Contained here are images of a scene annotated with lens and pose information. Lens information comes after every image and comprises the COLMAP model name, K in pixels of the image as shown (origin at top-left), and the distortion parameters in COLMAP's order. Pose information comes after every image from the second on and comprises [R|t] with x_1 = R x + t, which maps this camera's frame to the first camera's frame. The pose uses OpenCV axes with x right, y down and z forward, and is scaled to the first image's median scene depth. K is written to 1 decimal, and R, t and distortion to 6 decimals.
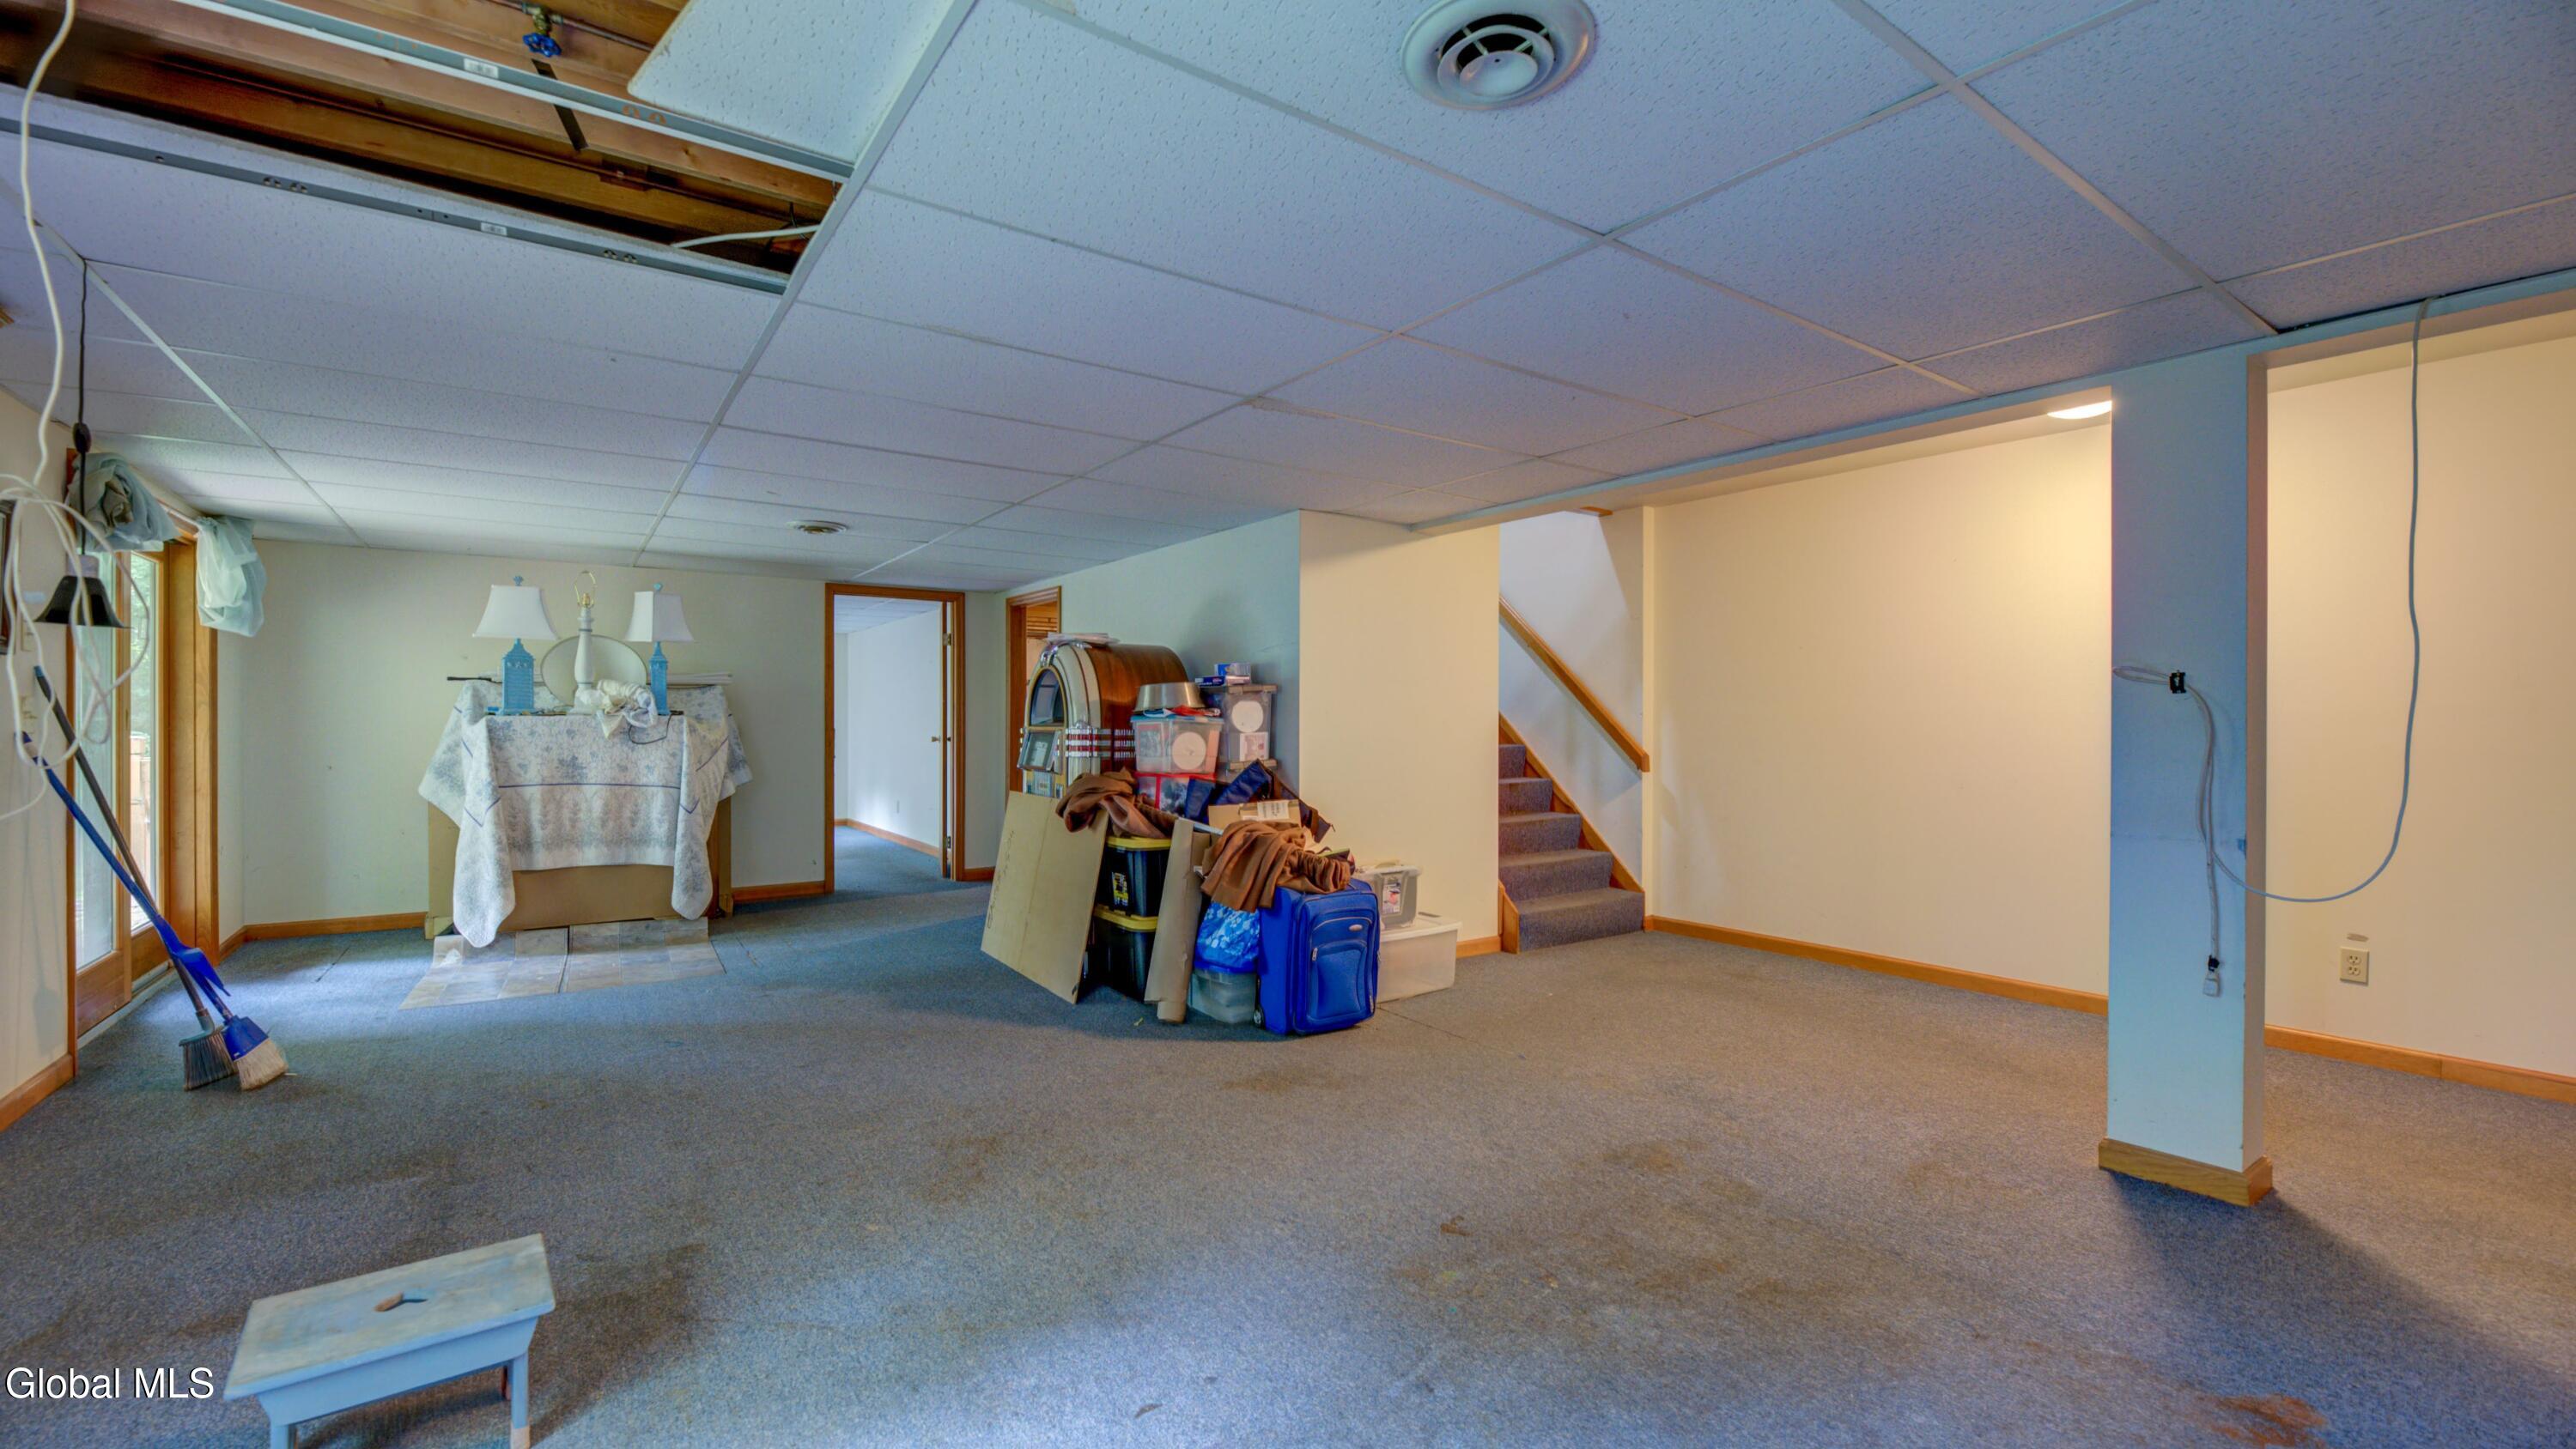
lens RADIAL K [[1047.1, 0, 1267.5], [0, 1047.1, 721.4], [0, 0, 1]] dist [-0.002546, 0.000375]
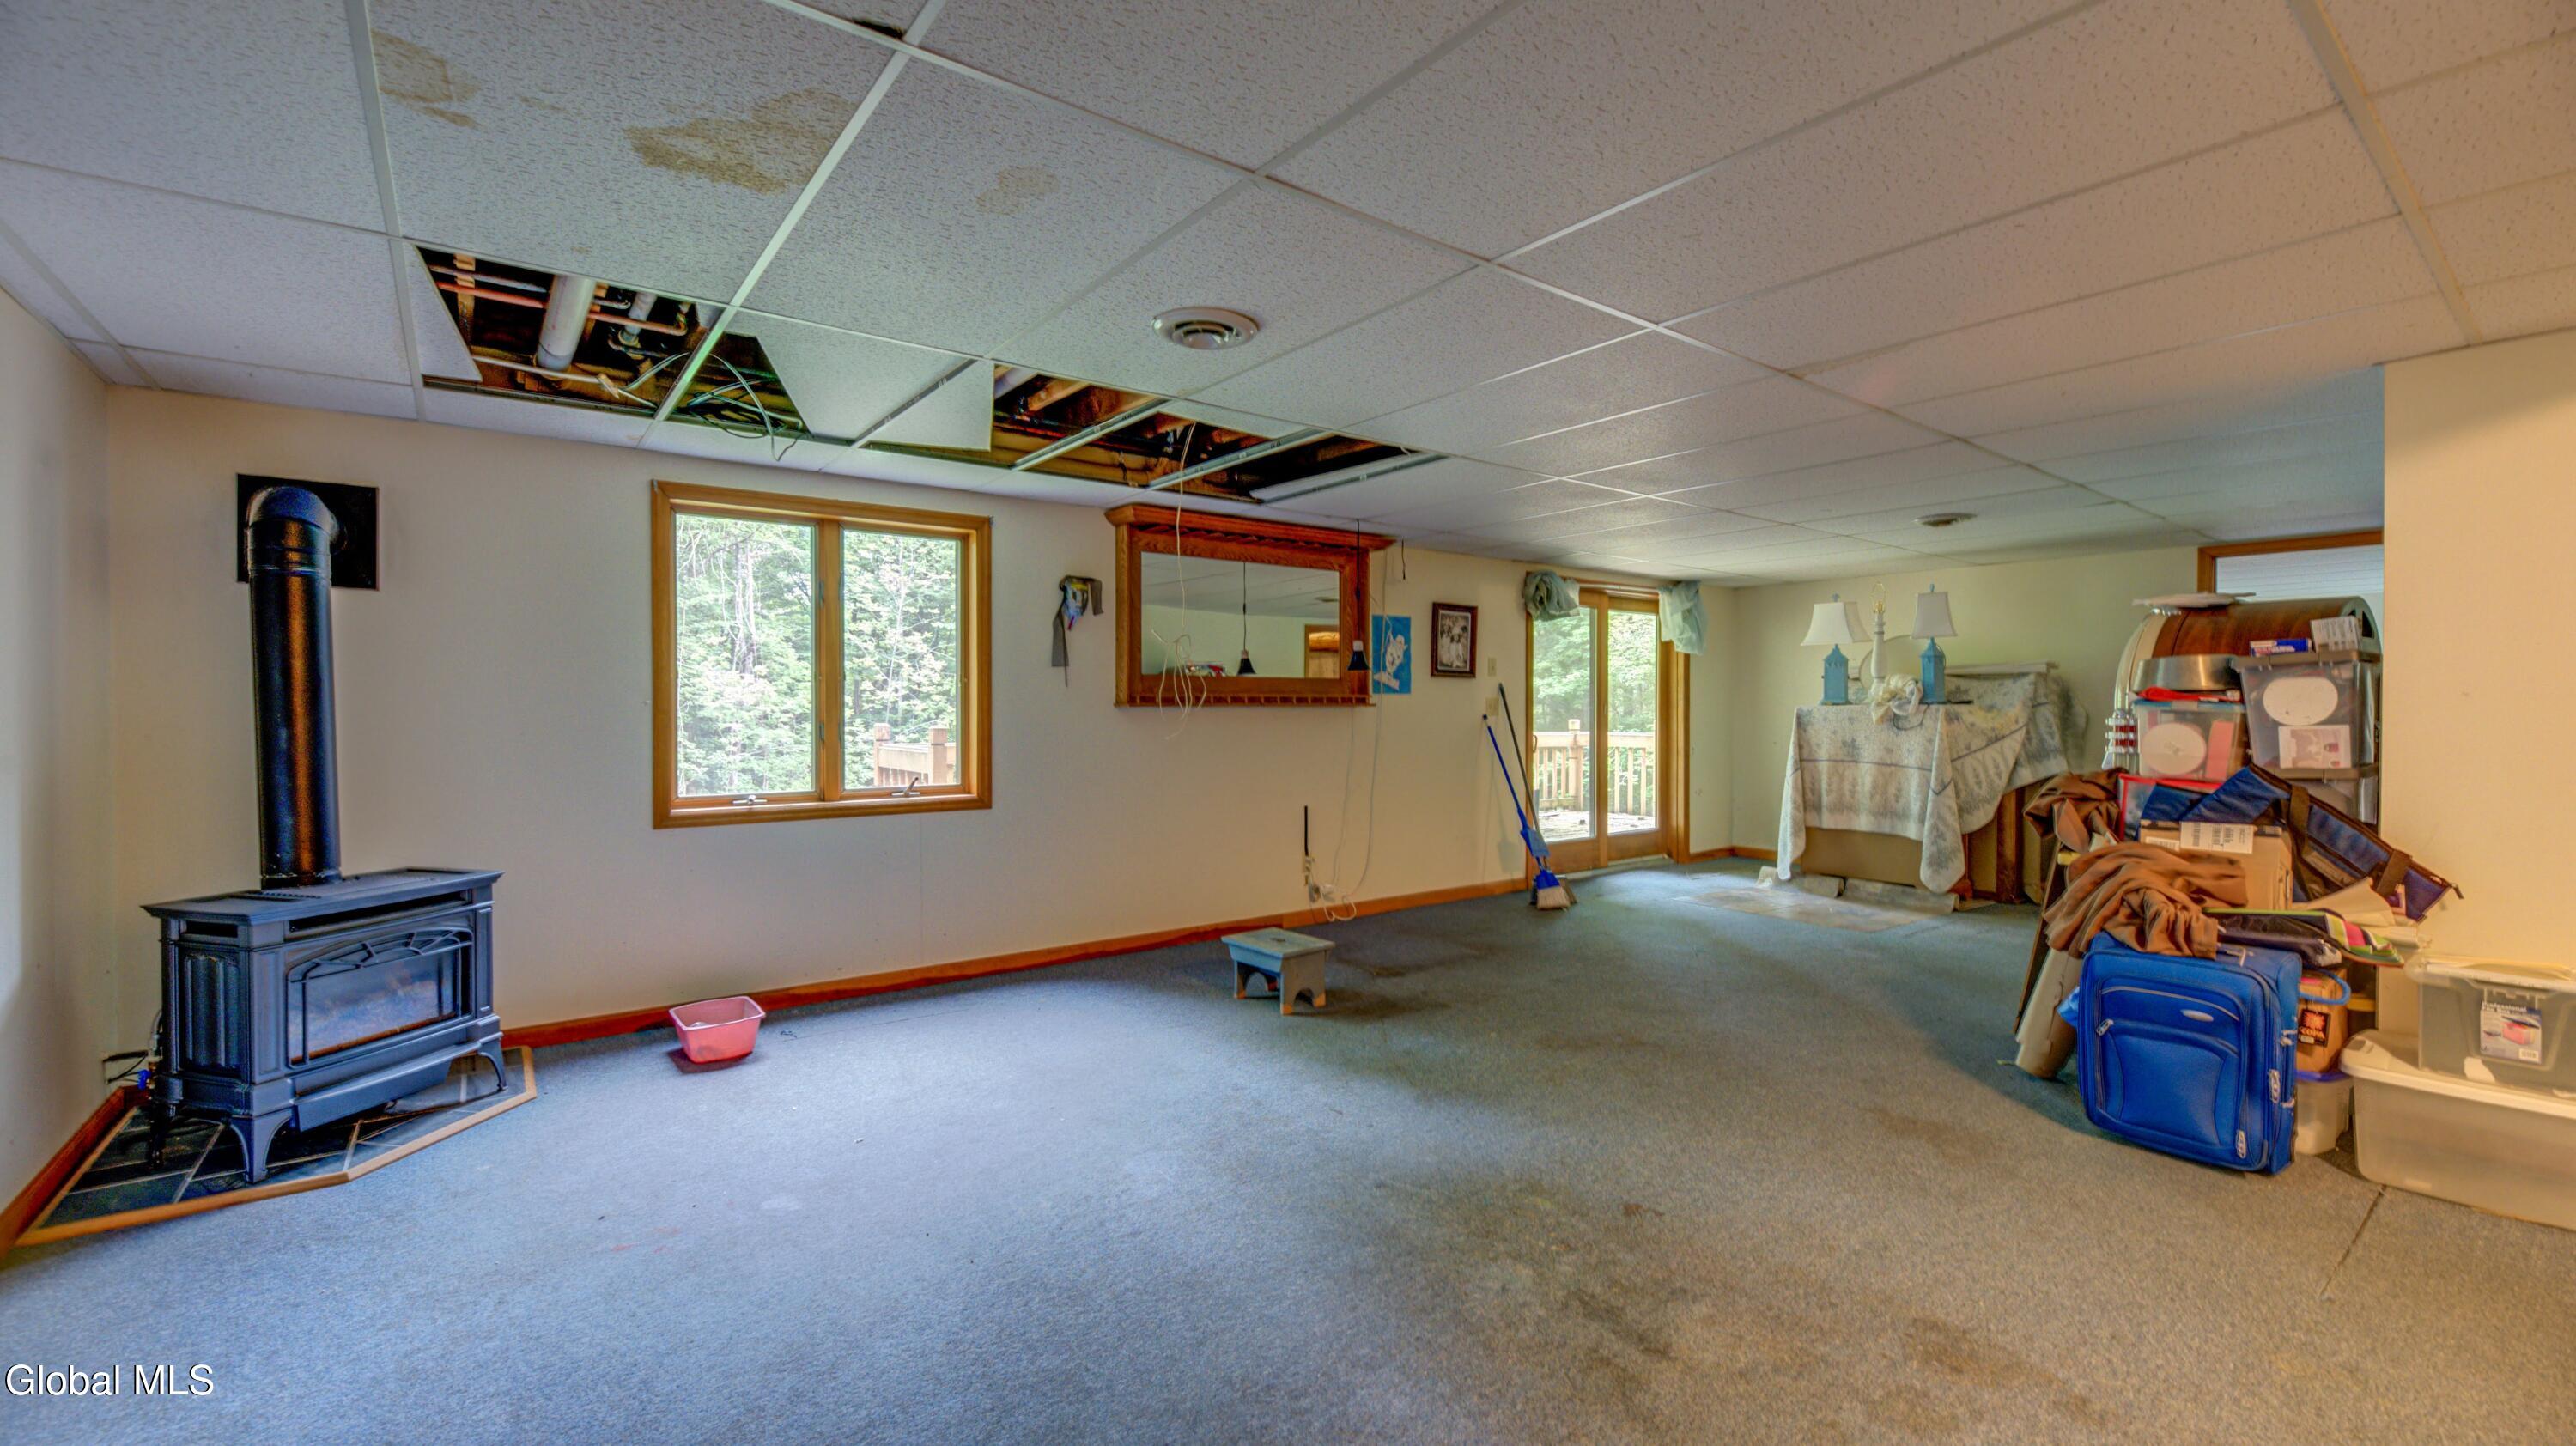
lens RADIAL K [[1047.3, 0, 1265.0], [0, 1047.3, 722.2], [0, 0, 1]] dist [-0.002546, 0.000375]
pose [[0.039740, 0.010635, -0.999153, 0.563717], [-0.001125, 0.999943, 0.010599, 0.002196], [0.999209, 0.000703, 0.039750, 0.291539]]
